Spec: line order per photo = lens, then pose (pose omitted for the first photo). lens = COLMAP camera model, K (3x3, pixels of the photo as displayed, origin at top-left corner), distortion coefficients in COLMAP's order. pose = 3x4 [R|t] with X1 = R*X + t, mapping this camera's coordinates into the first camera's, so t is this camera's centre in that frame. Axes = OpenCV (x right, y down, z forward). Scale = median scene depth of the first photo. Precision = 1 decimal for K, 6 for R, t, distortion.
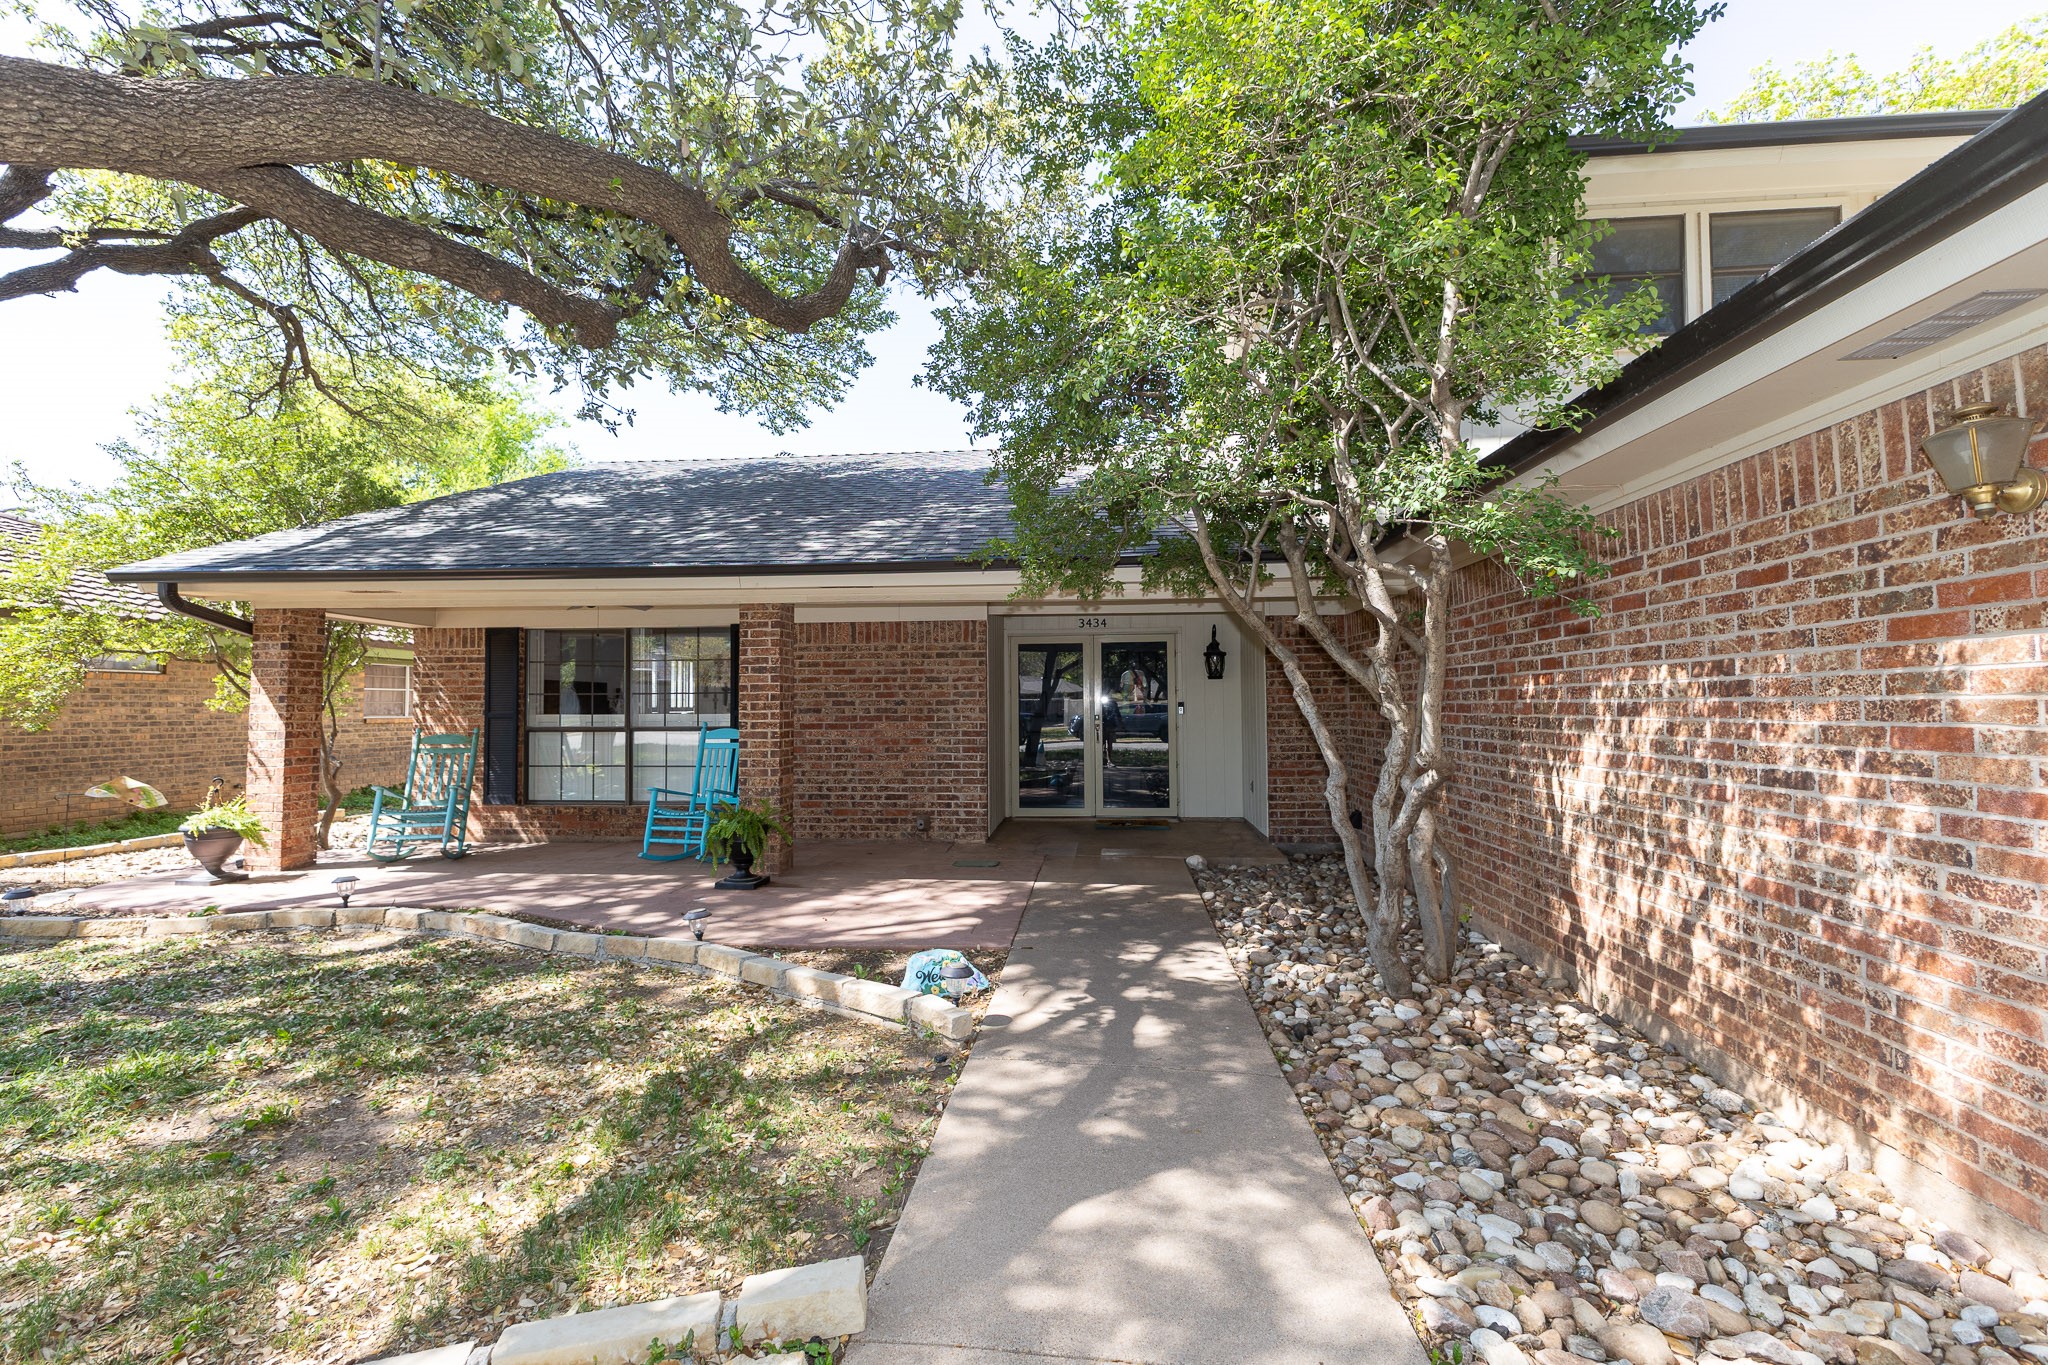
lens RADIAL K [[877.5, 0, 1022.8], [0, 877.5, 678.9], [0, 0, 1]] dist [0.001157, 0.000290]
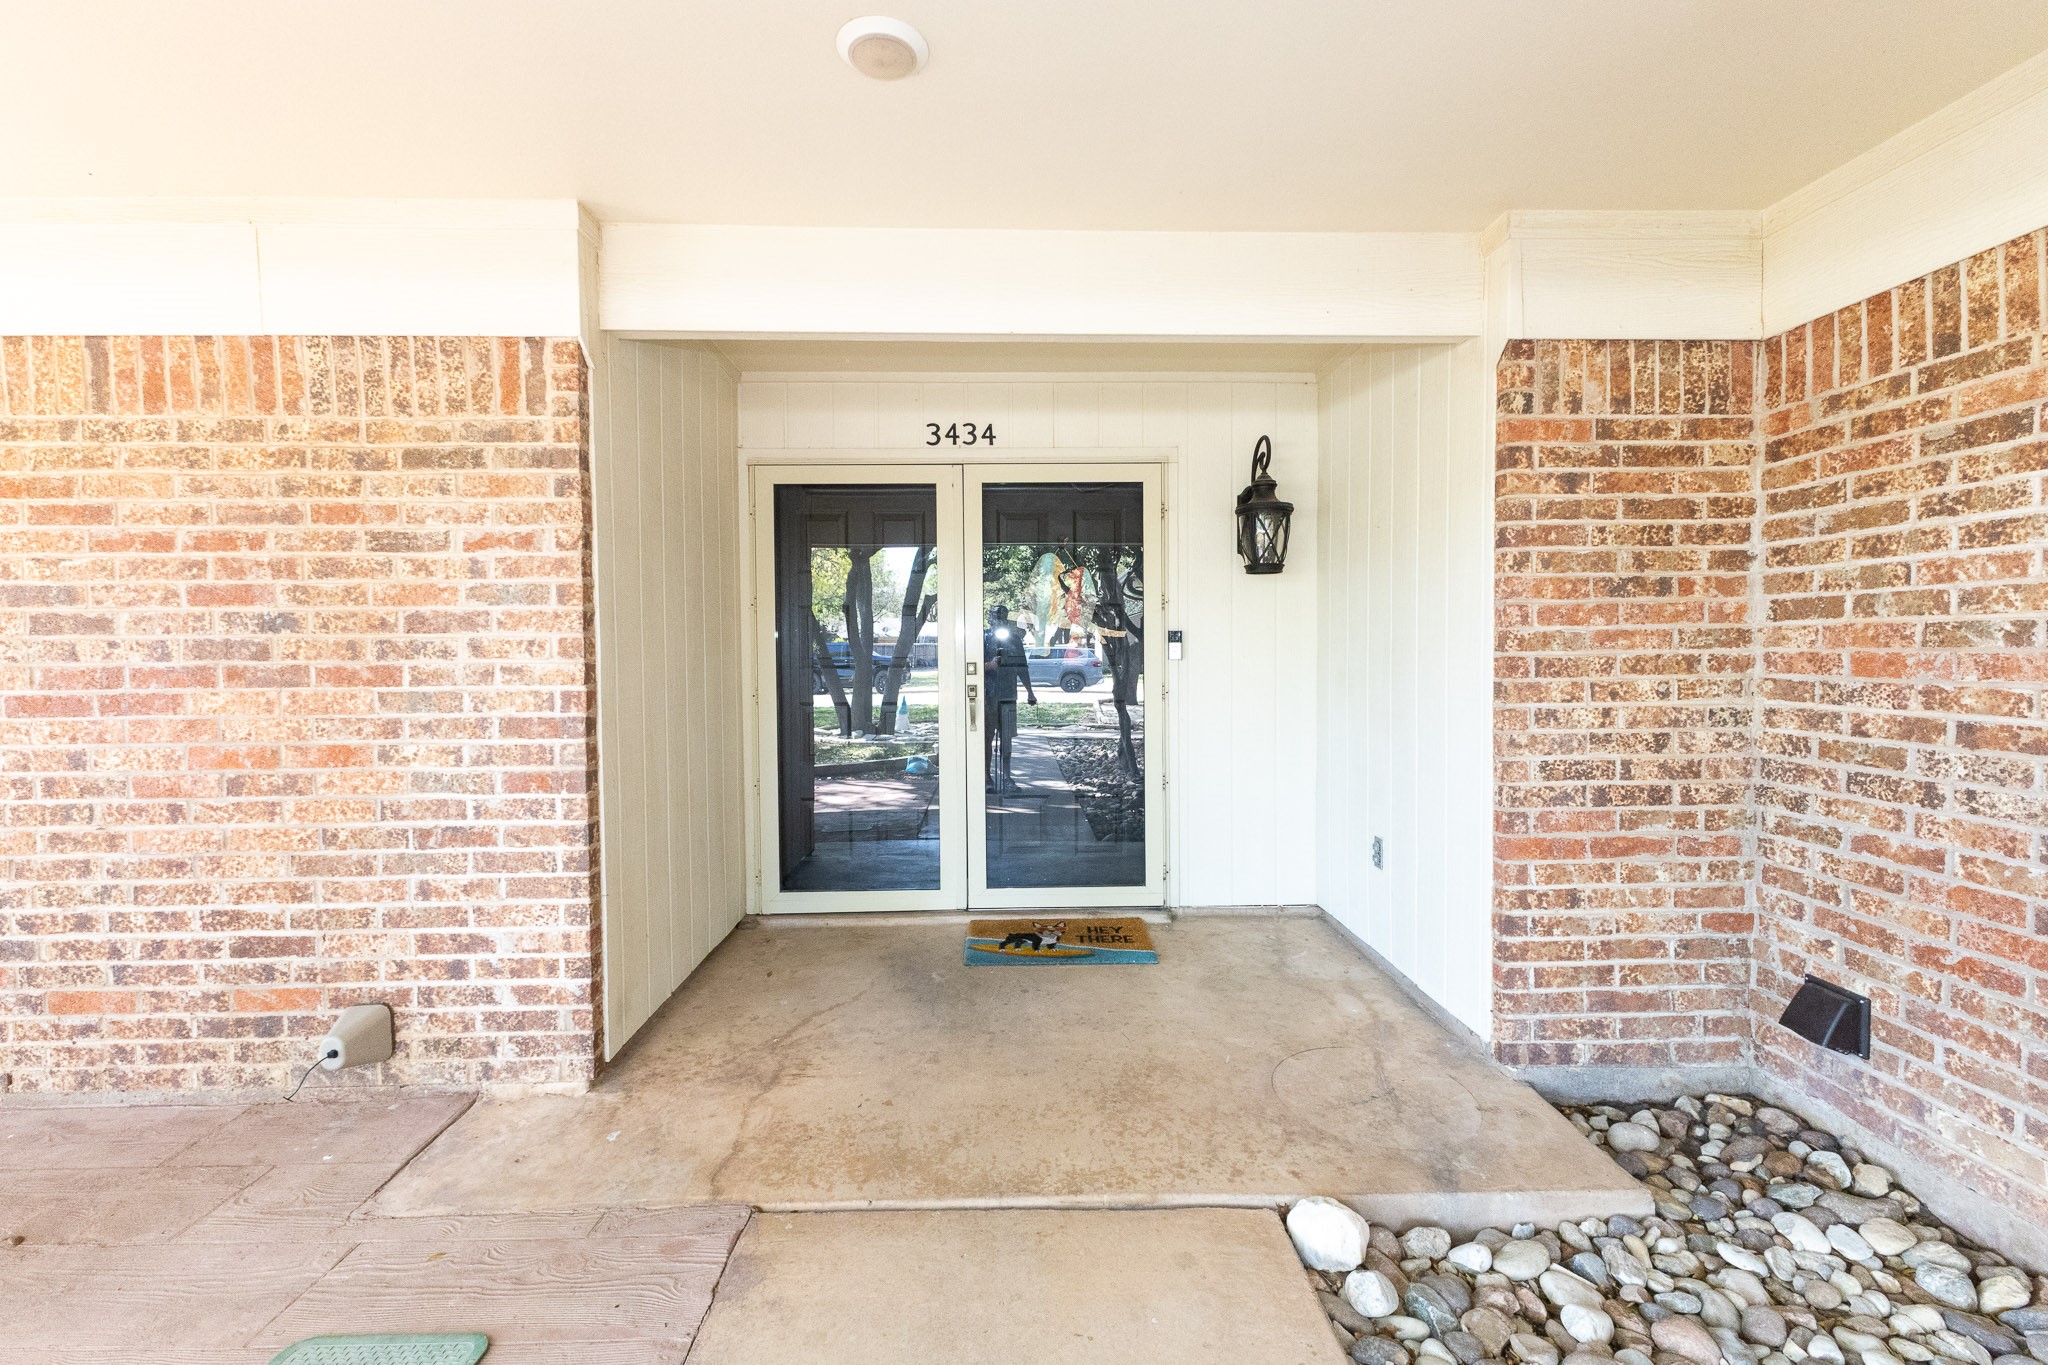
lens RADIAL K [[877.5, 0, 1022.0], [0, 877.5, 668.2], [0, 0, 1]] dist [0.001157, 0.000290]
pose [[0.992693, -0.003821, 0.120606, 0.068177], [-0.004830, 0.997439, 0.071358, 0.020354], [-0.120570, -0.071419, 0.990132, 0.685103]]
